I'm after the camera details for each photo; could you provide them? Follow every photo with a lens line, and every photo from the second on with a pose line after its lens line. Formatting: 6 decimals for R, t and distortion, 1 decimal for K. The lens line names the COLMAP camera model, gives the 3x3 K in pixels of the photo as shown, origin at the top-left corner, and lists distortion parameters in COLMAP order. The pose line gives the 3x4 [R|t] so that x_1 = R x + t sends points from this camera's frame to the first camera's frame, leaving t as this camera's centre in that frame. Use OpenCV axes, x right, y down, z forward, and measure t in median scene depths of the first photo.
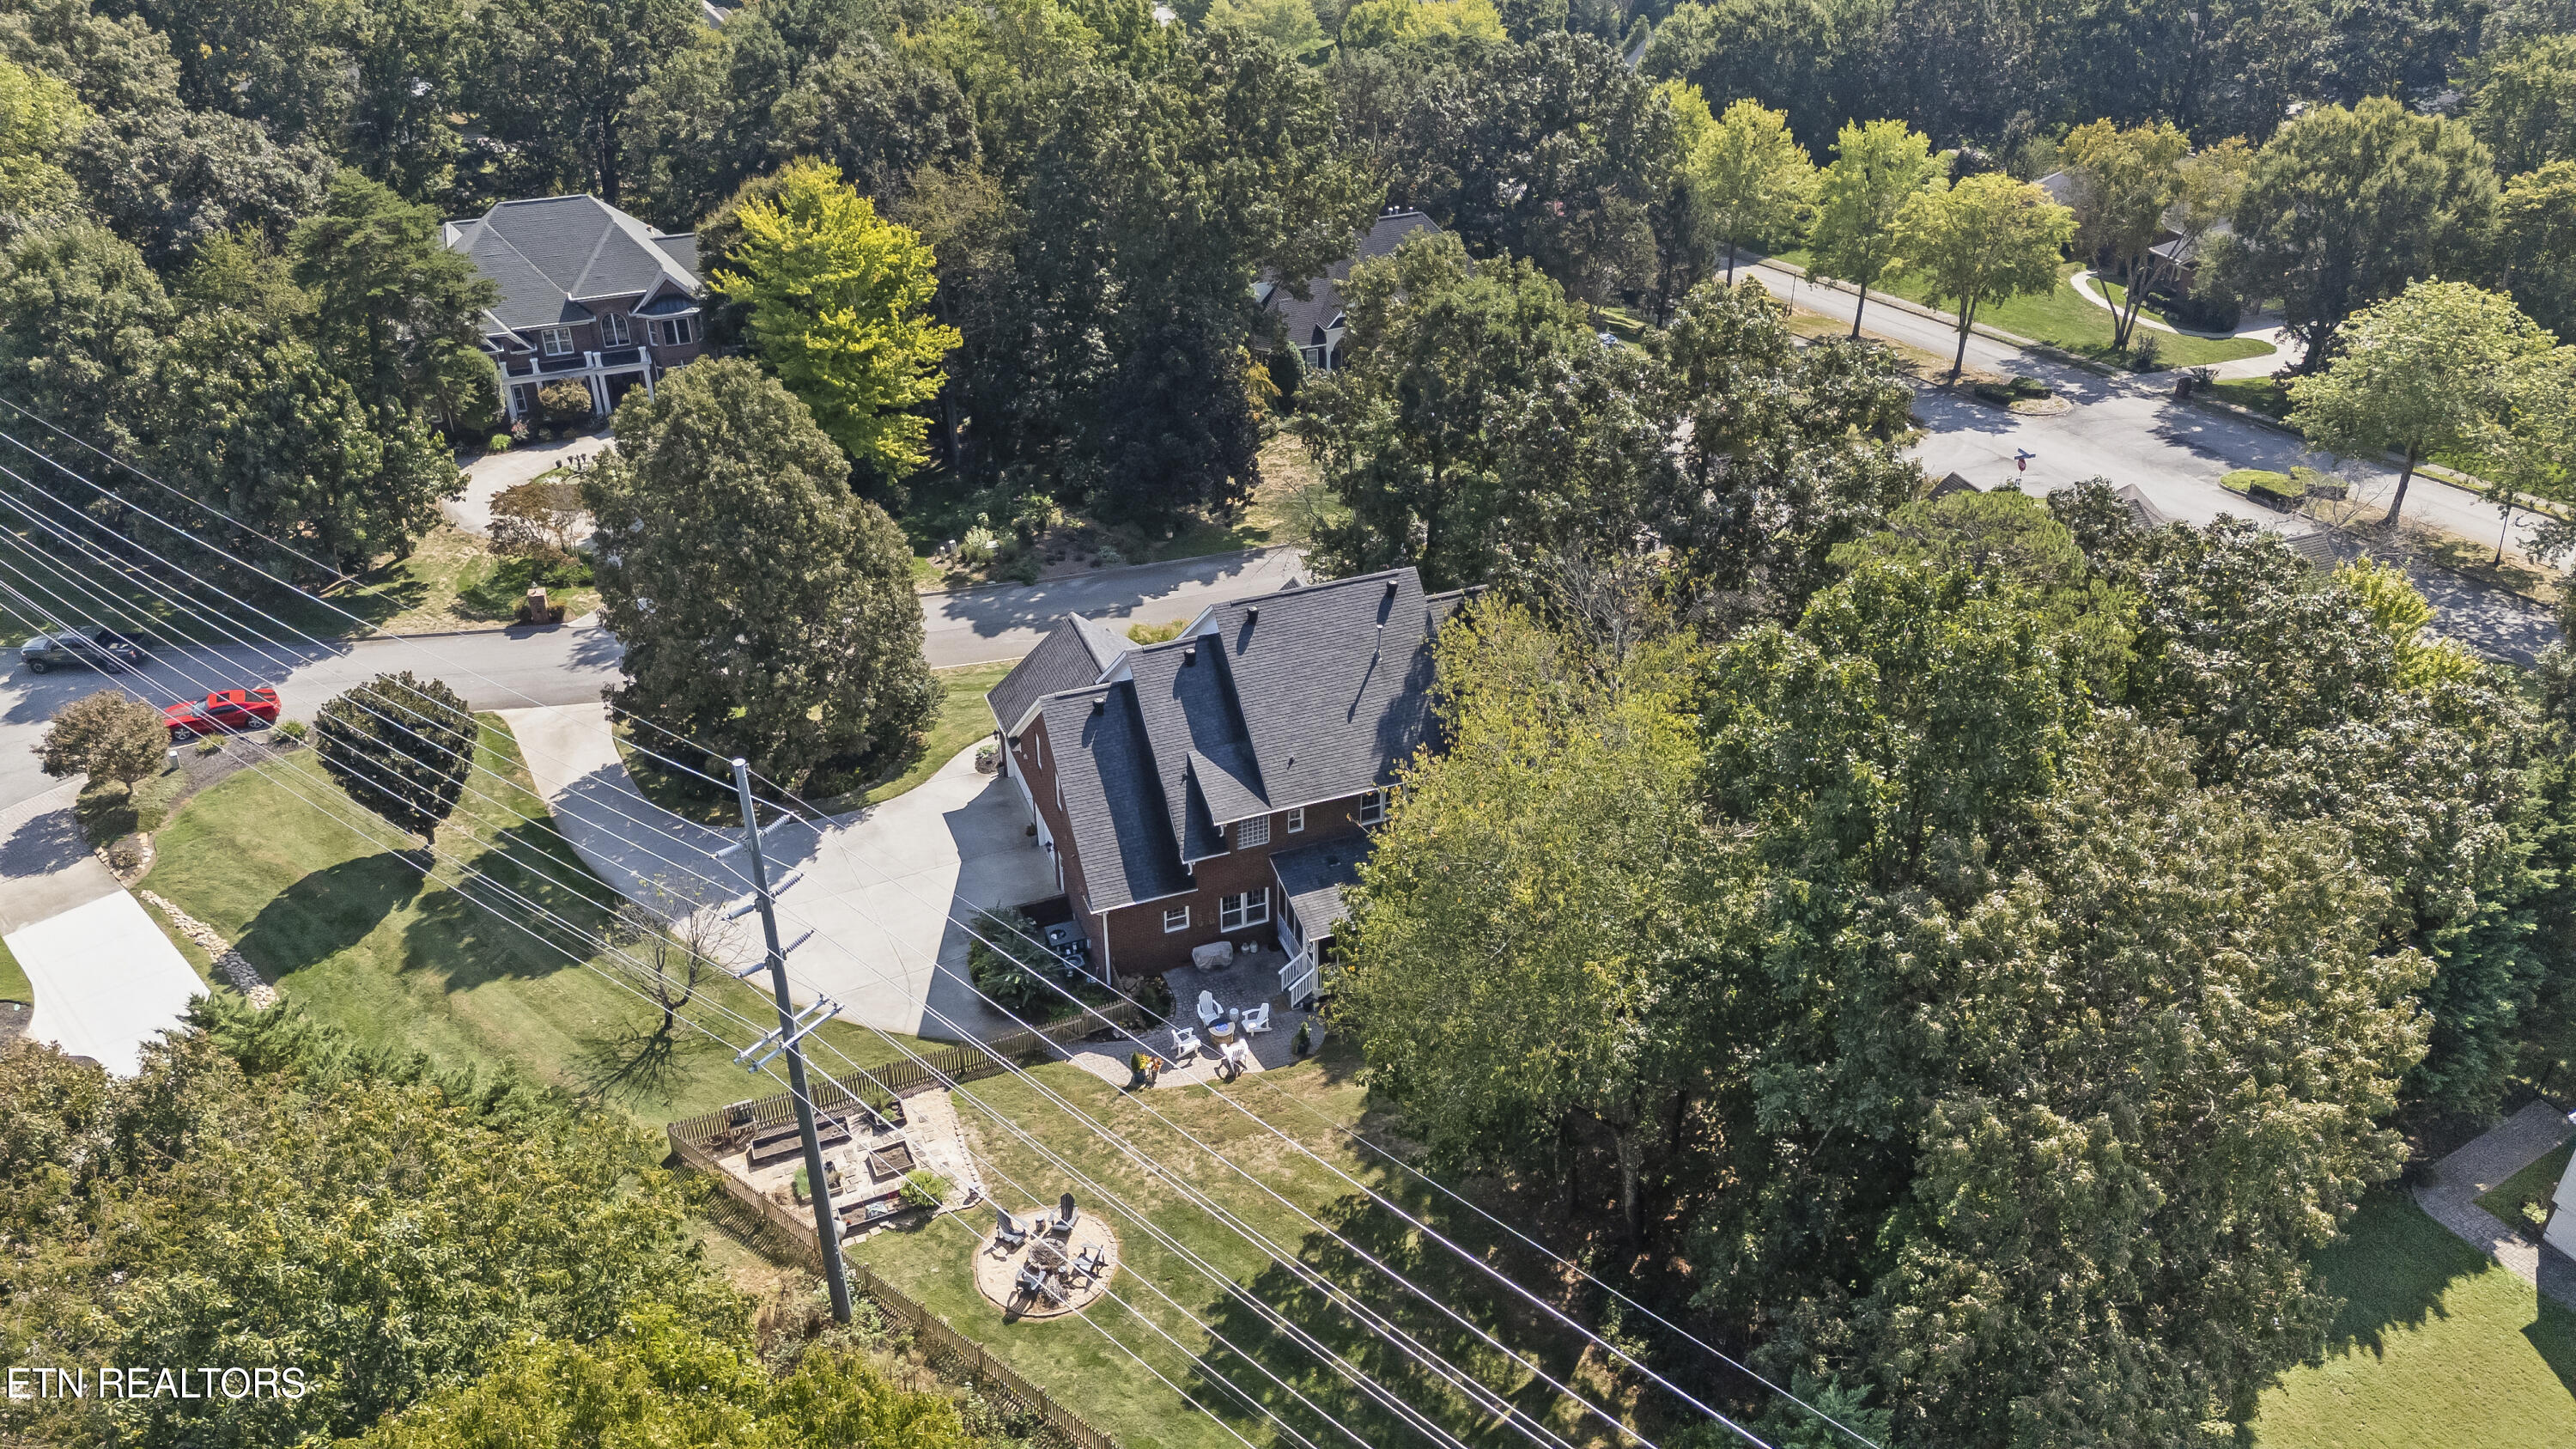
lens RADIAL K [[1924.1, 0, 1295.1], [0, 1924.1, 737.8], [0, 0, 1]] dist [0.073959, -0.074121]
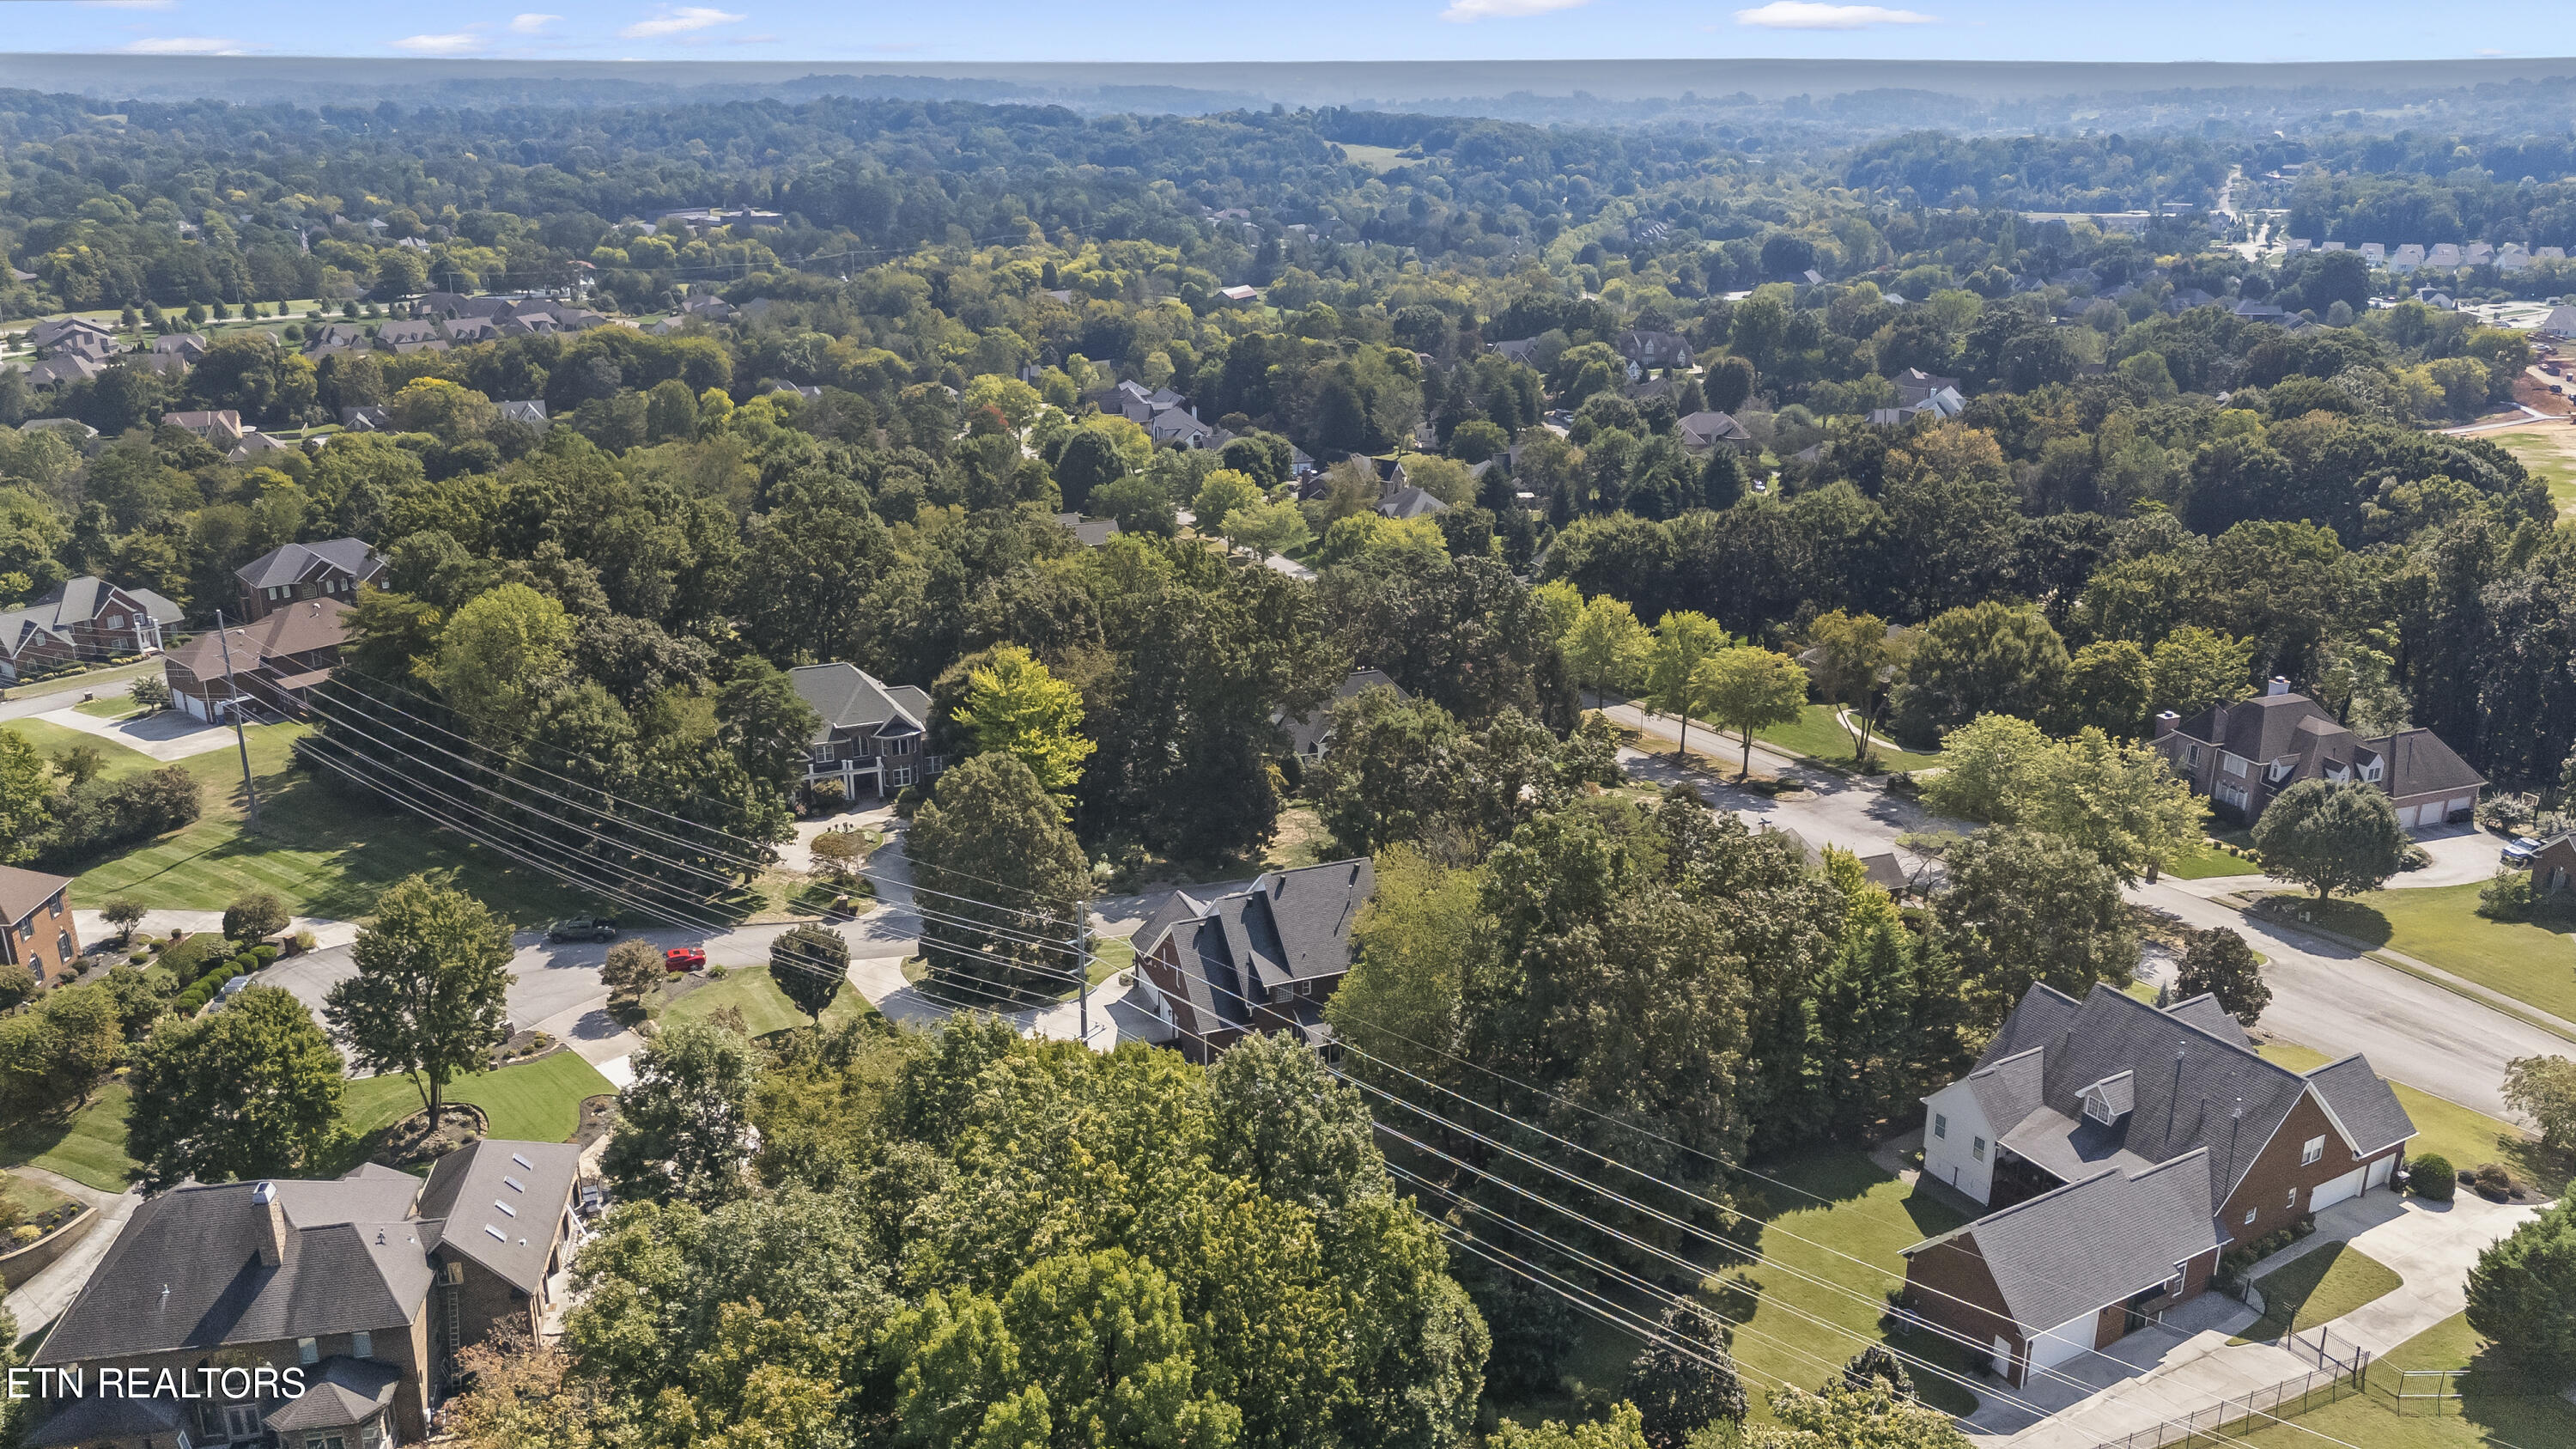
lens RADIAL K [[1924.1, 0, 1295.1], [0, 1924.1, 737.8], [0, 0, 1]] dist [0.073959, -0.074121]
pose [[0.999971, -0.002223, 0.007345, -0.015631], [0.003797, 0.975092, -0.221769, 0.145785], [-0.006669, 0.221791, 0.975071, -0.583263]]
